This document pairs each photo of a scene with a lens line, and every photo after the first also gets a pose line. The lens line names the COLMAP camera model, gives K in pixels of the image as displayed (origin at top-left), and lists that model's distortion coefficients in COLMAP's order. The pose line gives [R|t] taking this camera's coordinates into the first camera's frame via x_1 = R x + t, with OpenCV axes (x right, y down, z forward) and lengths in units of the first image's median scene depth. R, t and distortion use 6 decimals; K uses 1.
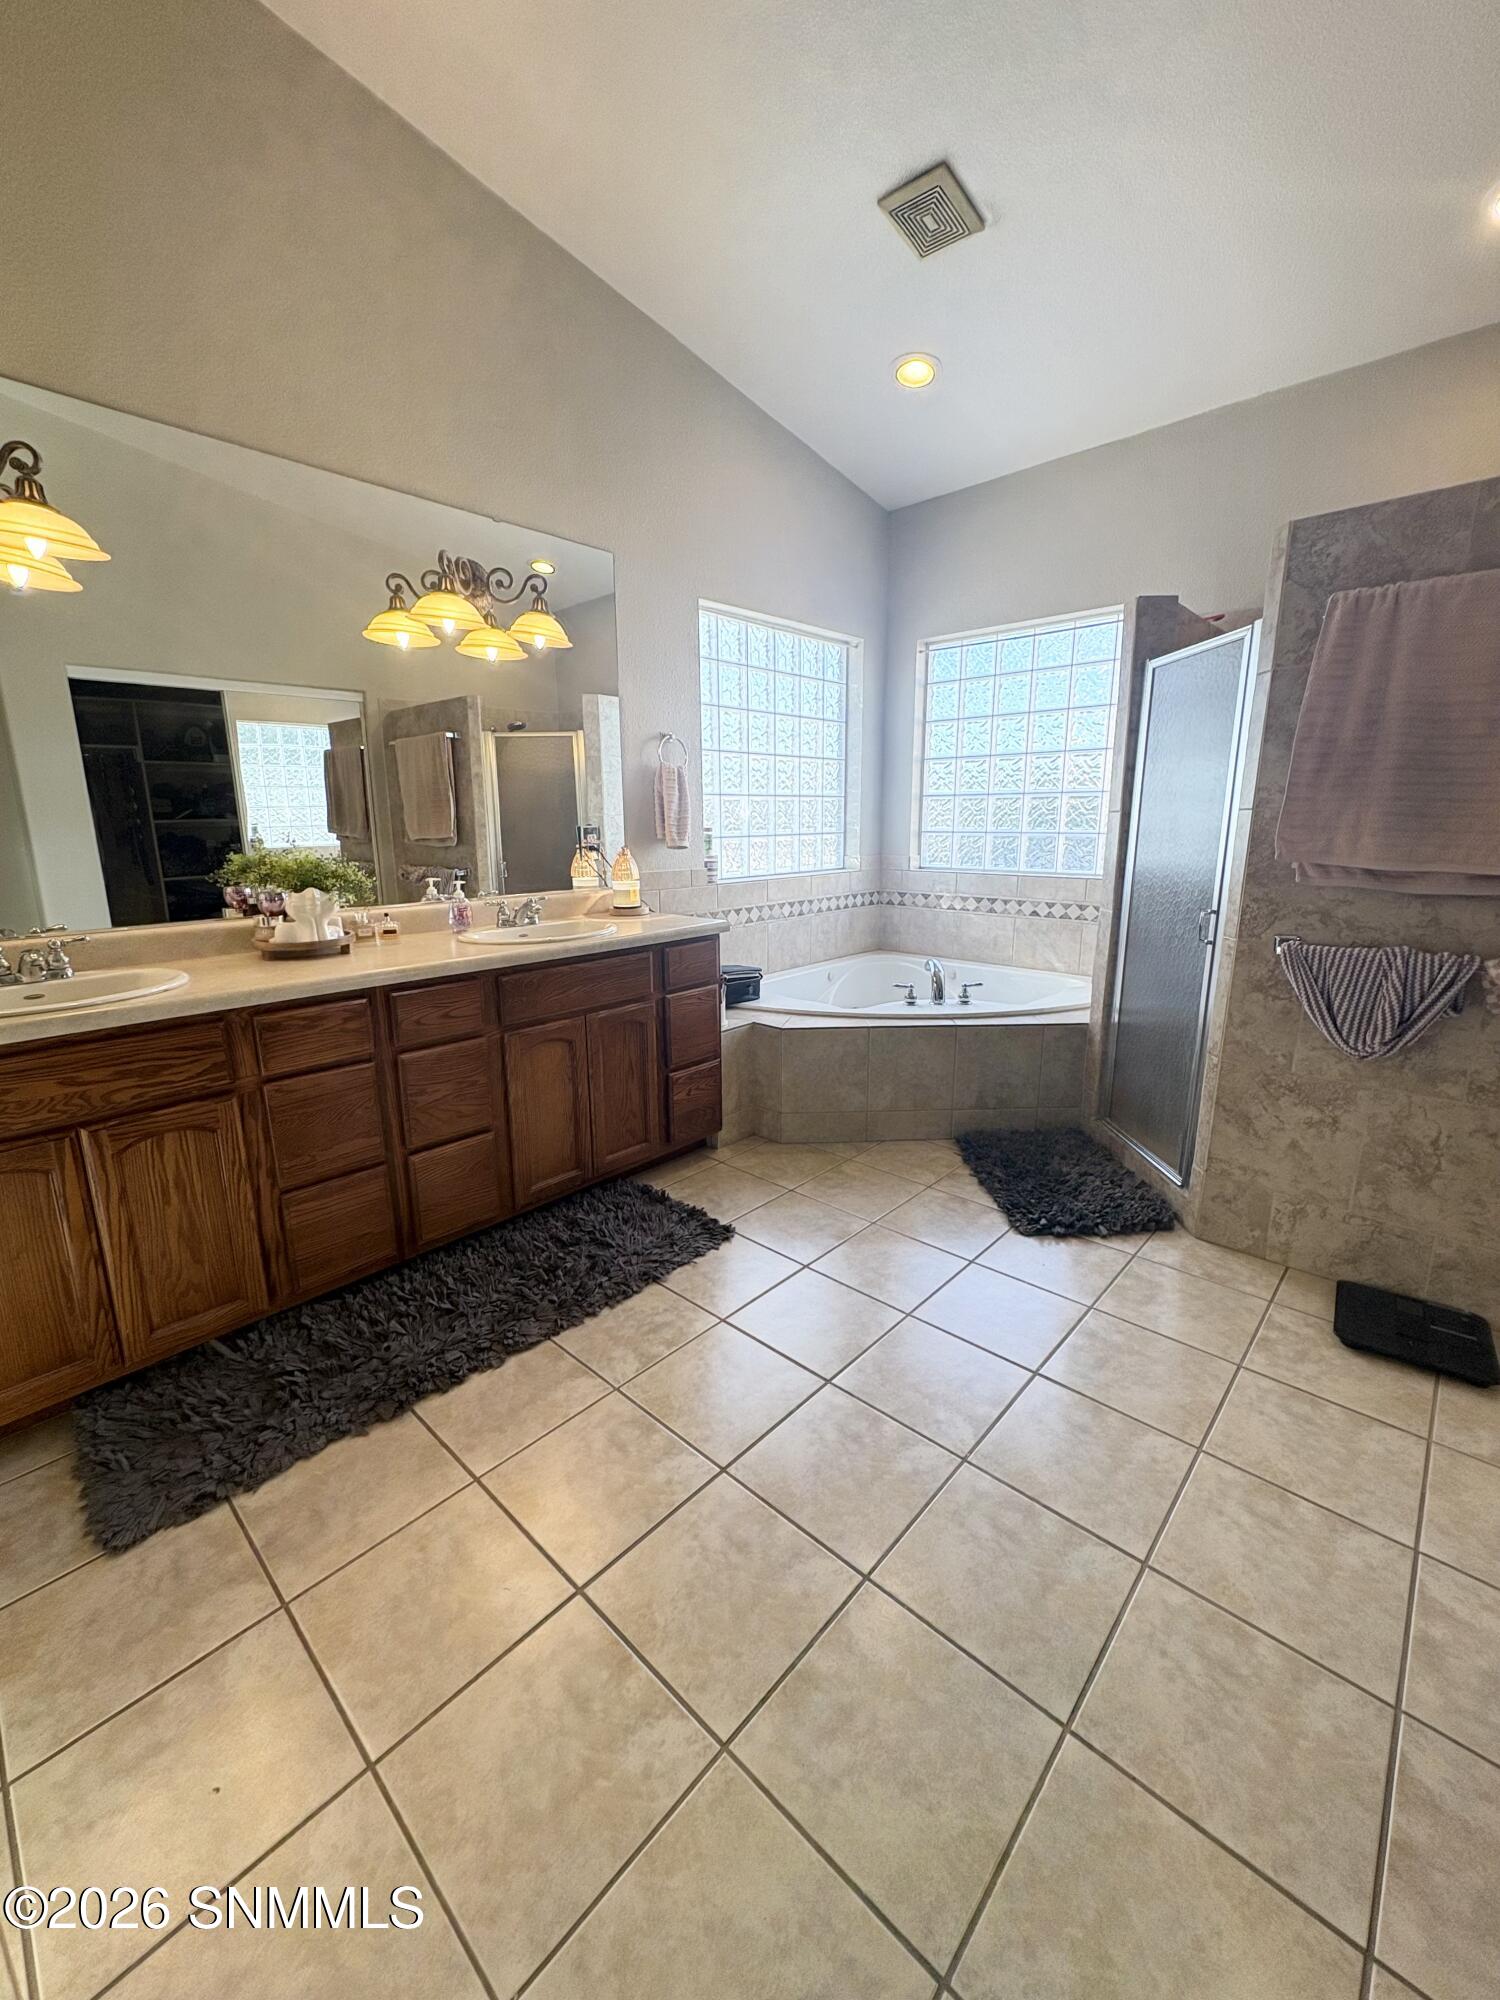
lens RADIAL K [[795.7, 0, 751.8], [0, 795.7, 994.1], [0, 0, 1]] dist [-0.002778, 0.000754]
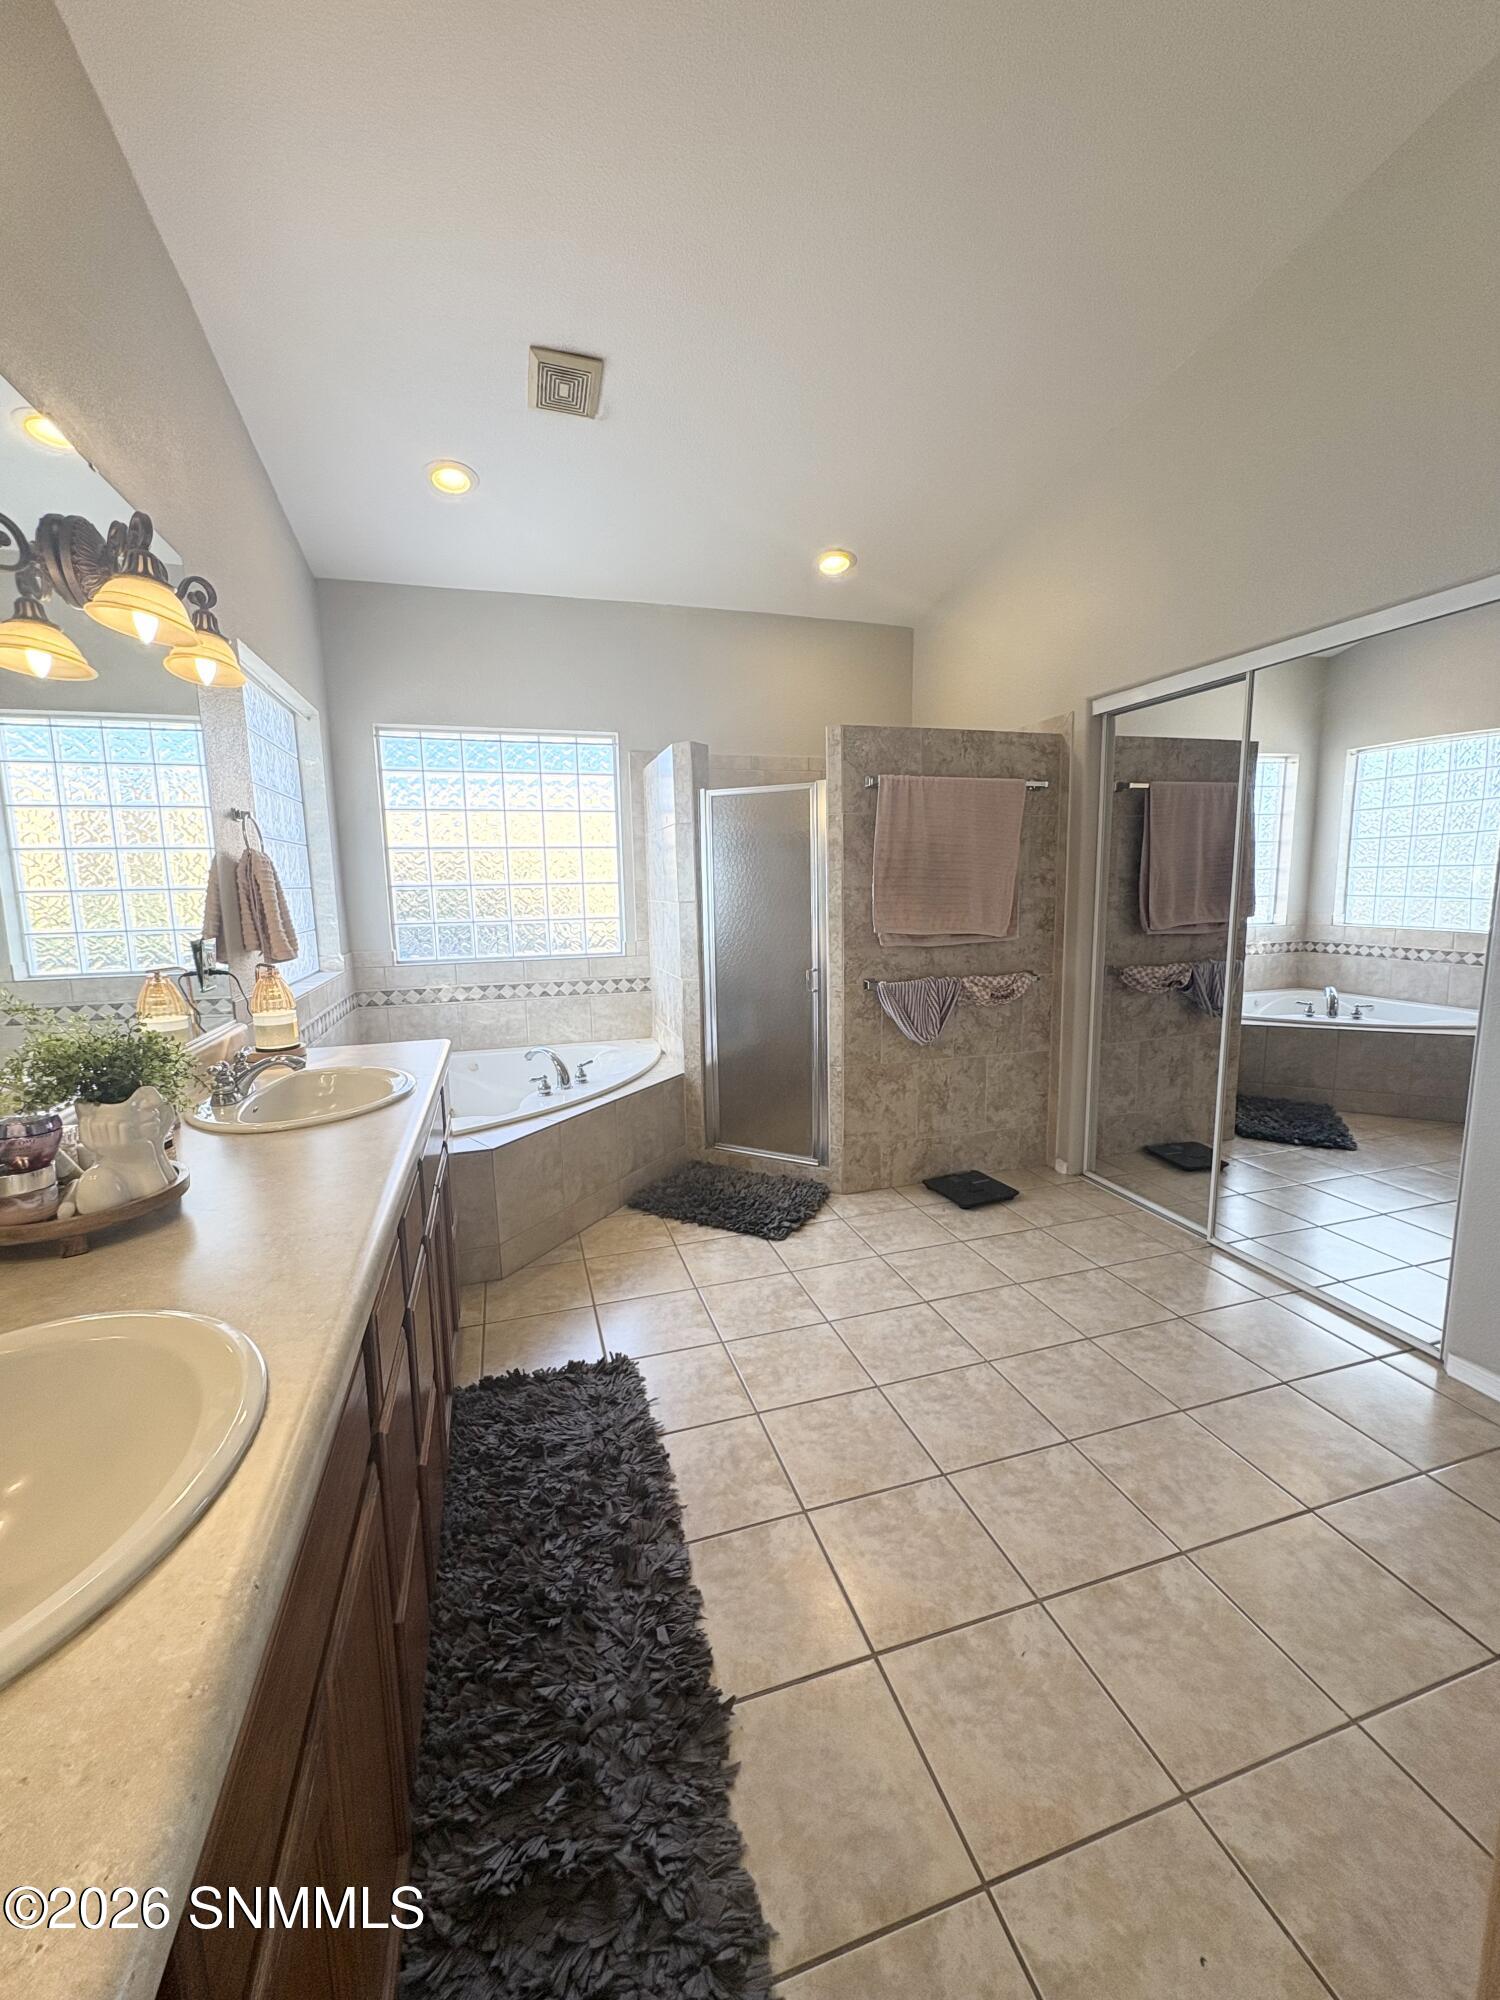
lens RADIAL K [[795.7, 0, 748.5], [0, 795.7, 995.5], [0, 0, 1]] dist [-0.002778, 0.000754]
pose [[0.504056, -0.122798, 0.854897, -0.709397], [0.202489, 0.979054, 0.021242, -0.109493], [-0.839599, 0.162400, 0.518363, 0.342948]]
